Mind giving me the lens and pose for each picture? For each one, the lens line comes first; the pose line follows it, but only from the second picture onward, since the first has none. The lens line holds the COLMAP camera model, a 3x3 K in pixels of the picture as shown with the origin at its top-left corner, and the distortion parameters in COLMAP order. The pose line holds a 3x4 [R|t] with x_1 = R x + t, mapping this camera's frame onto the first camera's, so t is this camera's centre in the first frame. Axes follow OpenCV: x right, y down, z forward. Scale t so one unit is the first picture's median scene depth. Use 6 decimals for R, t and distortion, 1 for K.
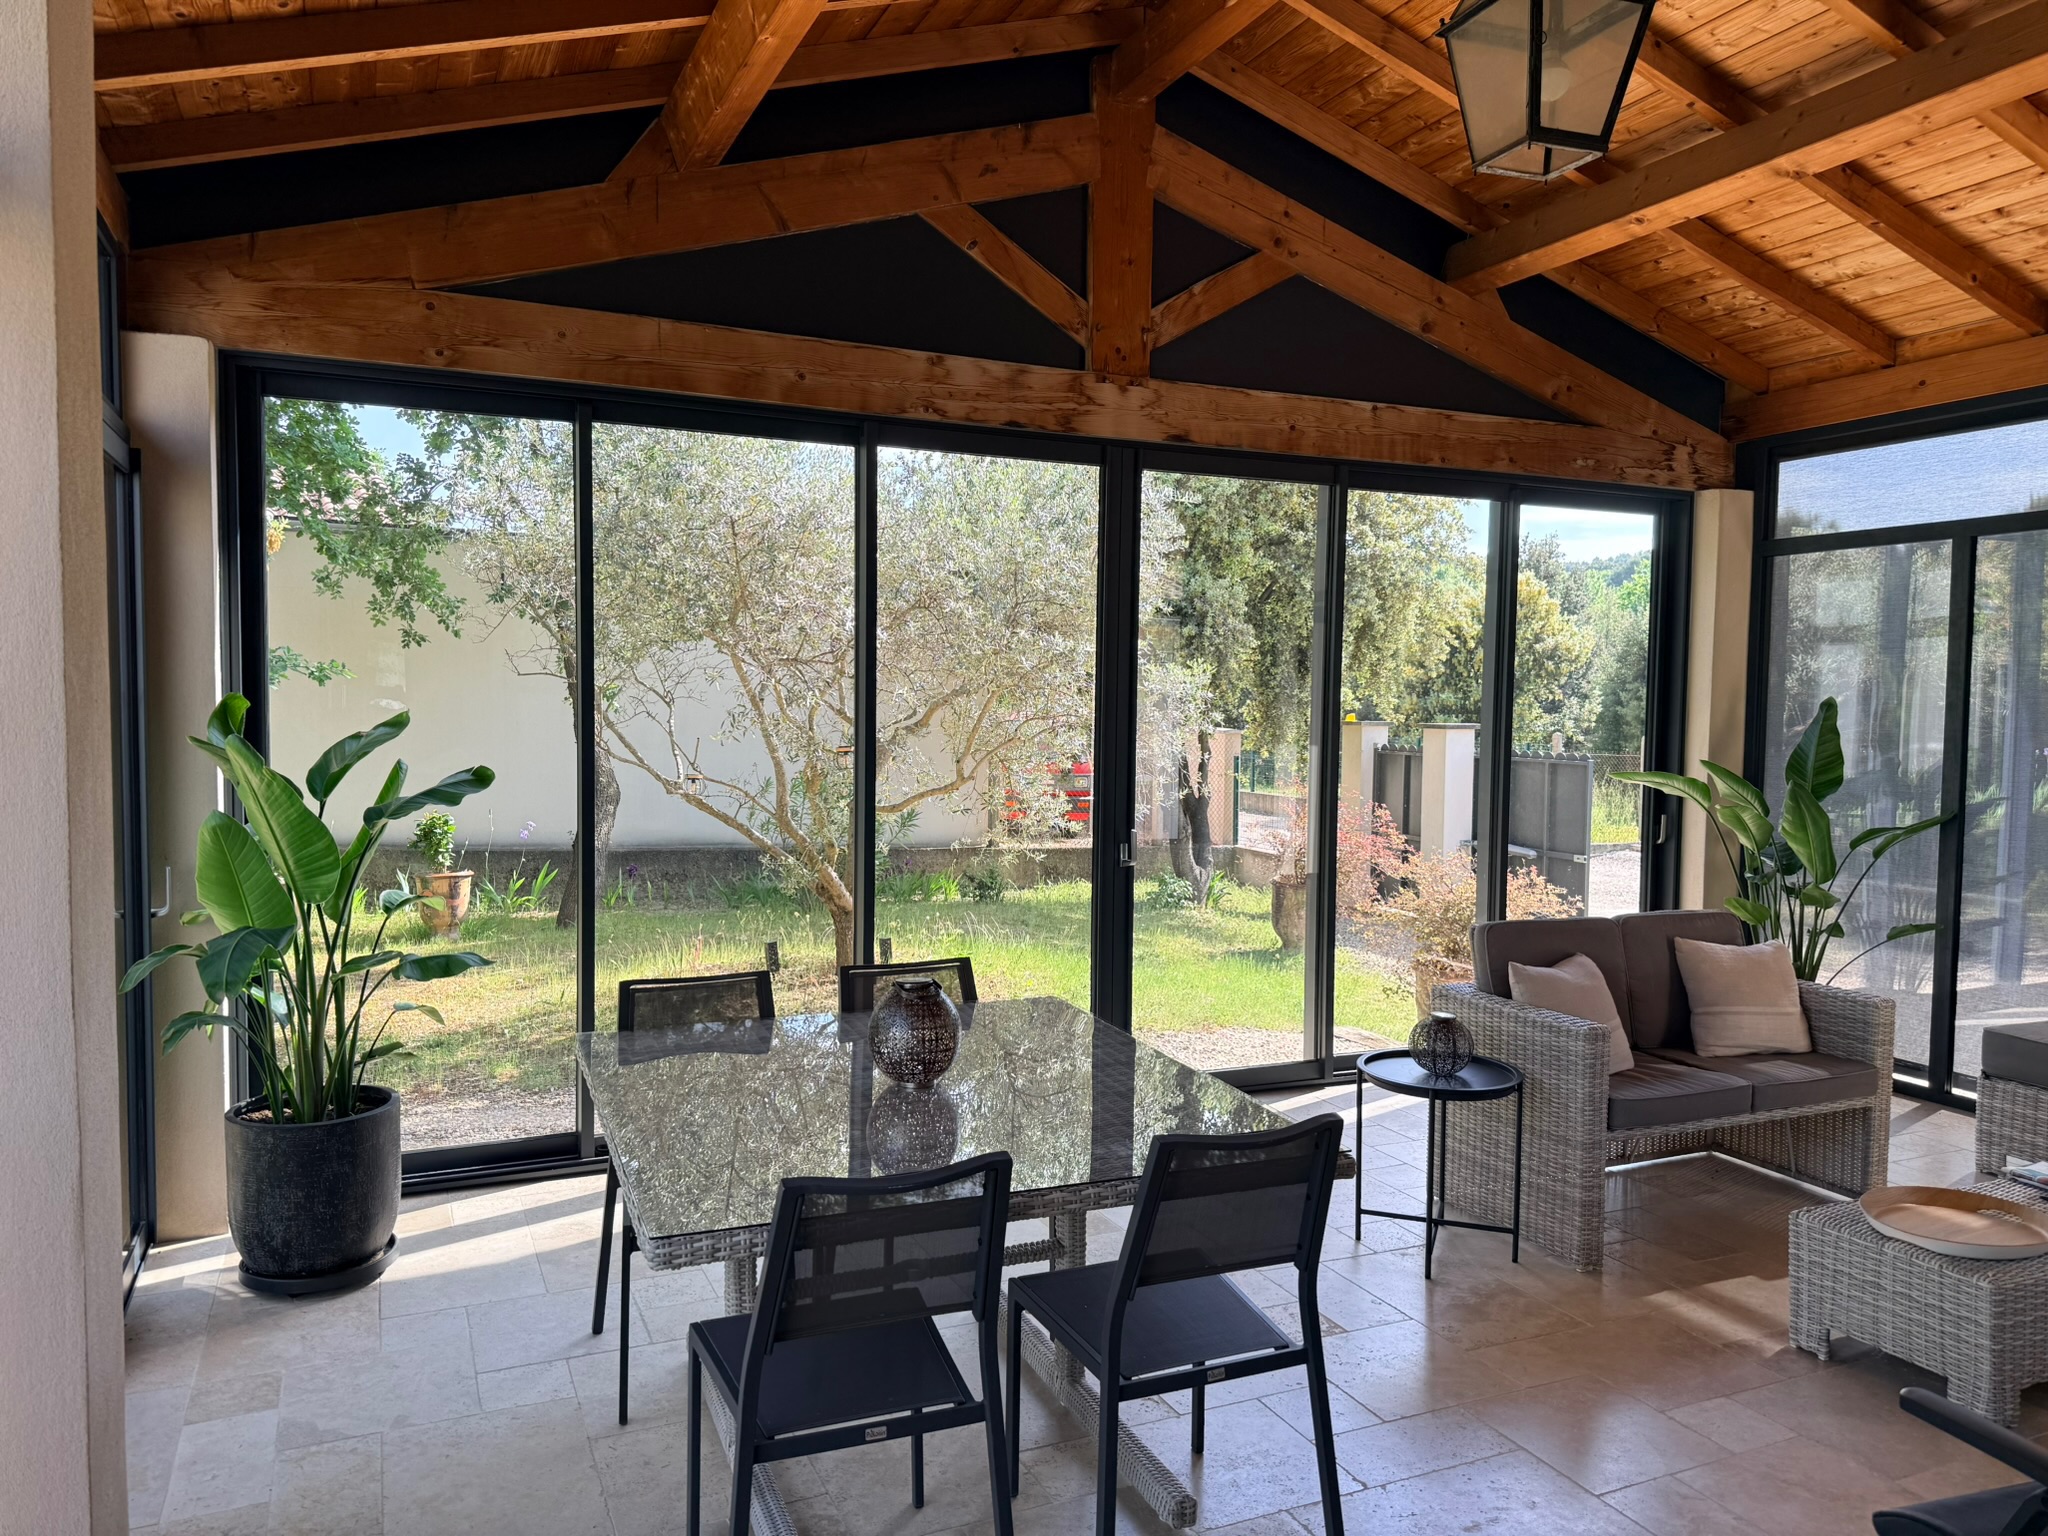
lens RADIAL K [[1440.2, 0, 1018.2], [0, 1440.2, 777.7], [0, 0, 1]] dist [0.006137, -0.026946]
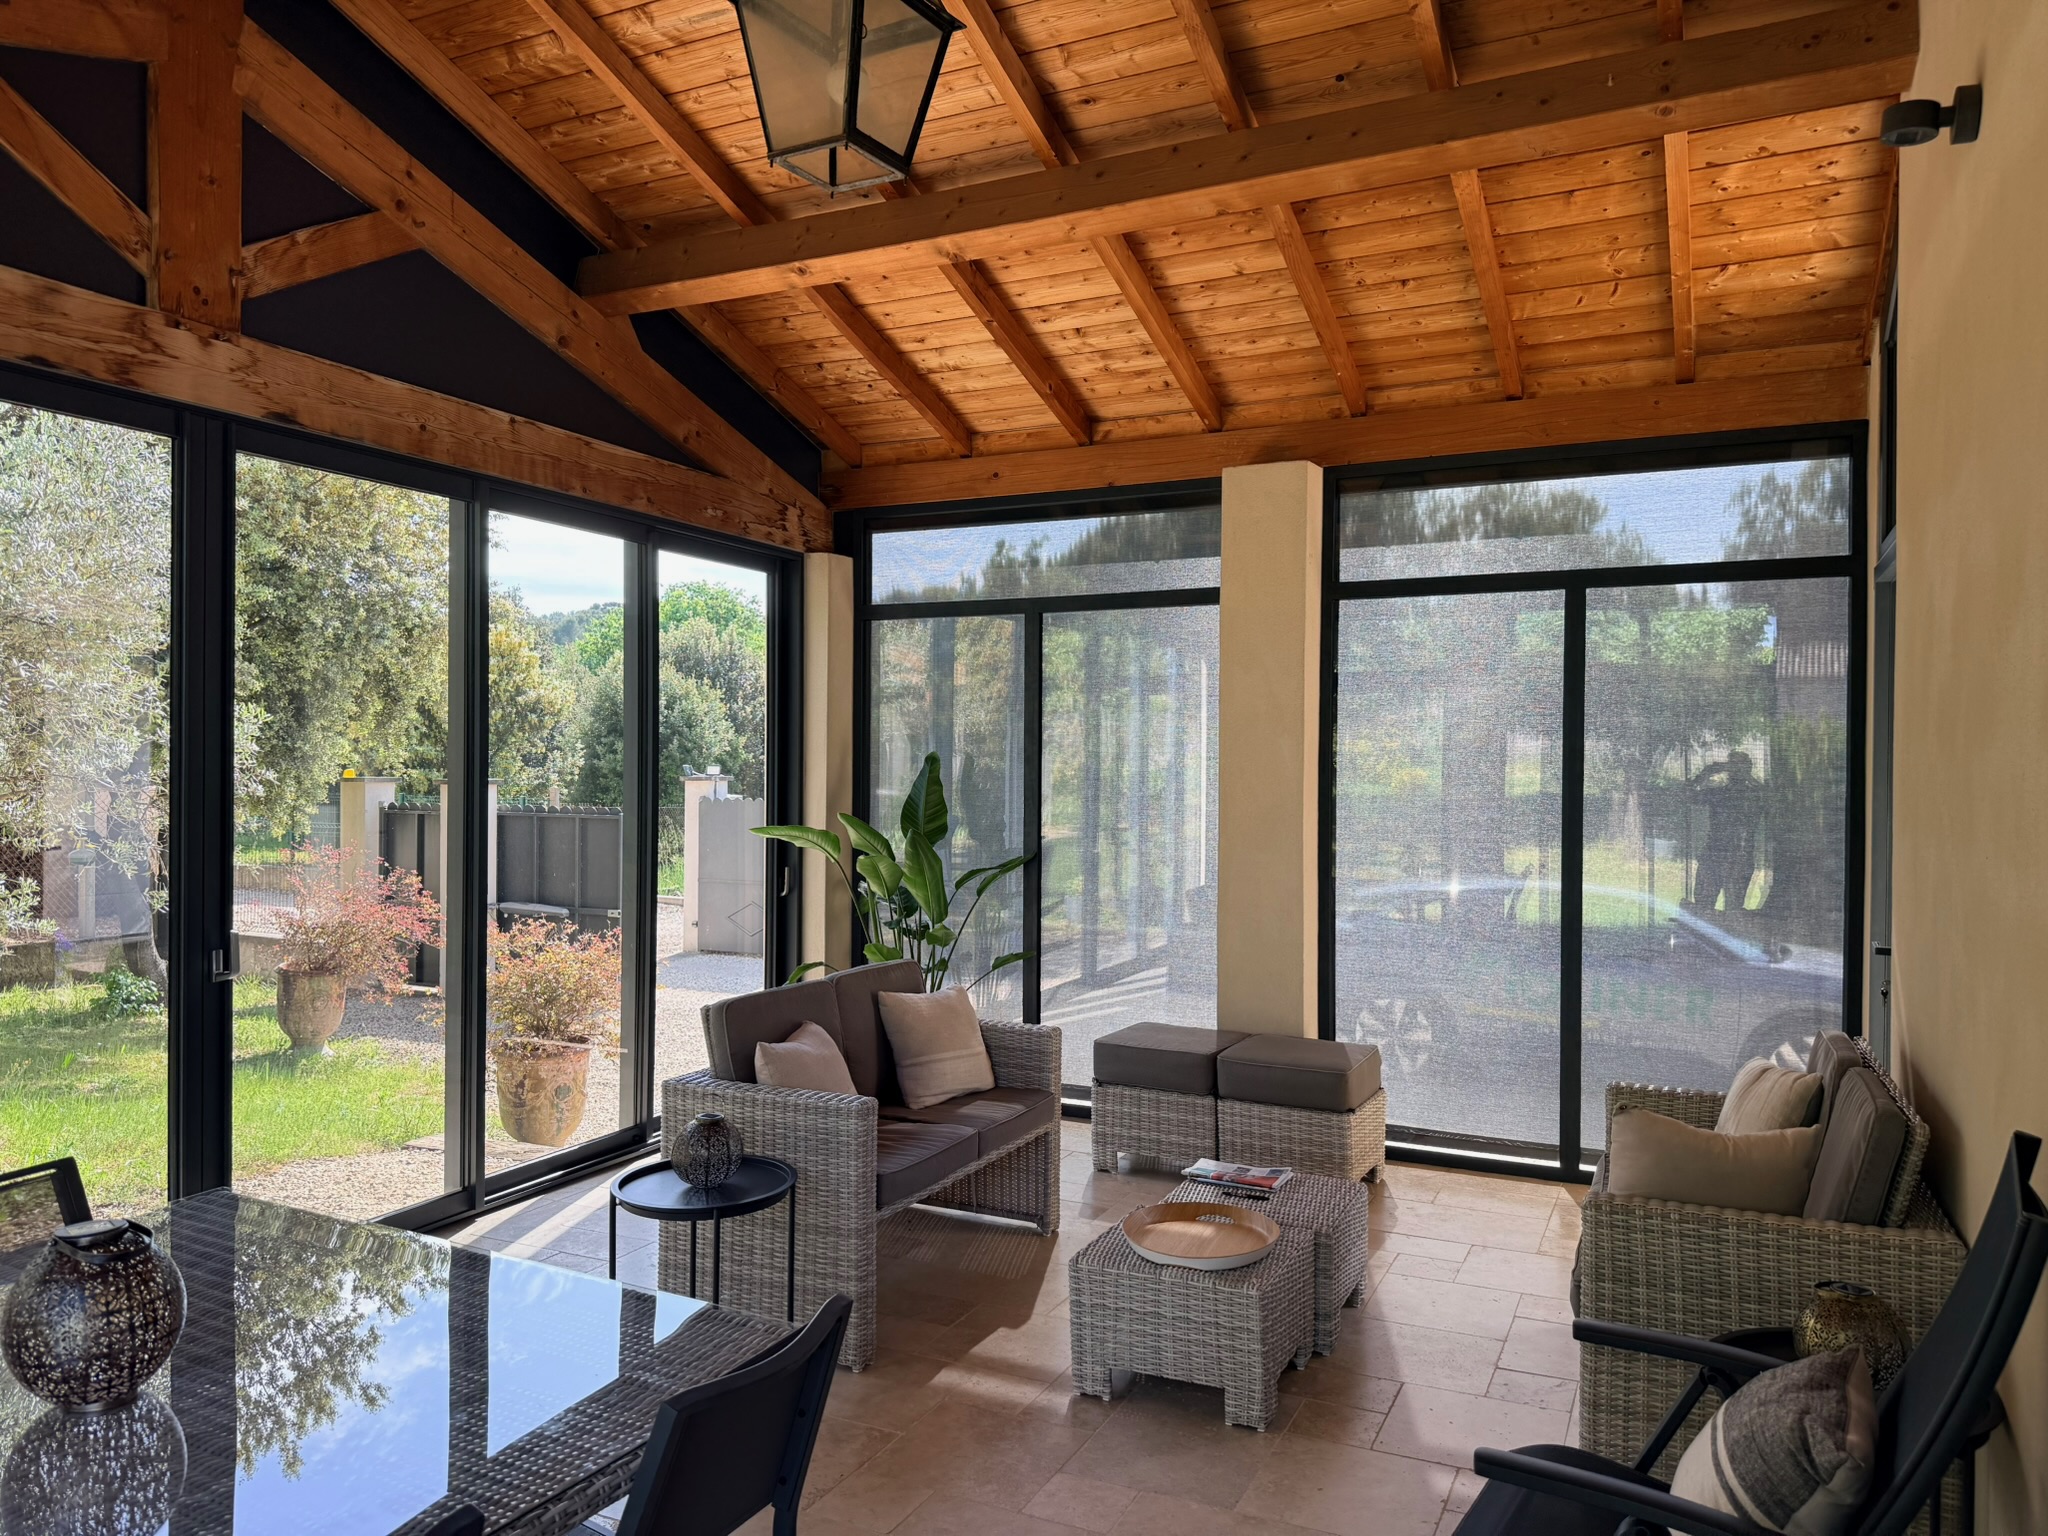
lens RADIAL K [[1405.9, 0, 1024.0], [0, 1405.9, 768.0], [0, 0, 1]] dist [0.048717, -0.074935]
pose [[0.756295, -0.006739, 0.654196, -0.087636], [0.035227, 0.998916, -0.030434, -0.008827], [-0.653282, 0.046062, 0.755713, 0.166267]]
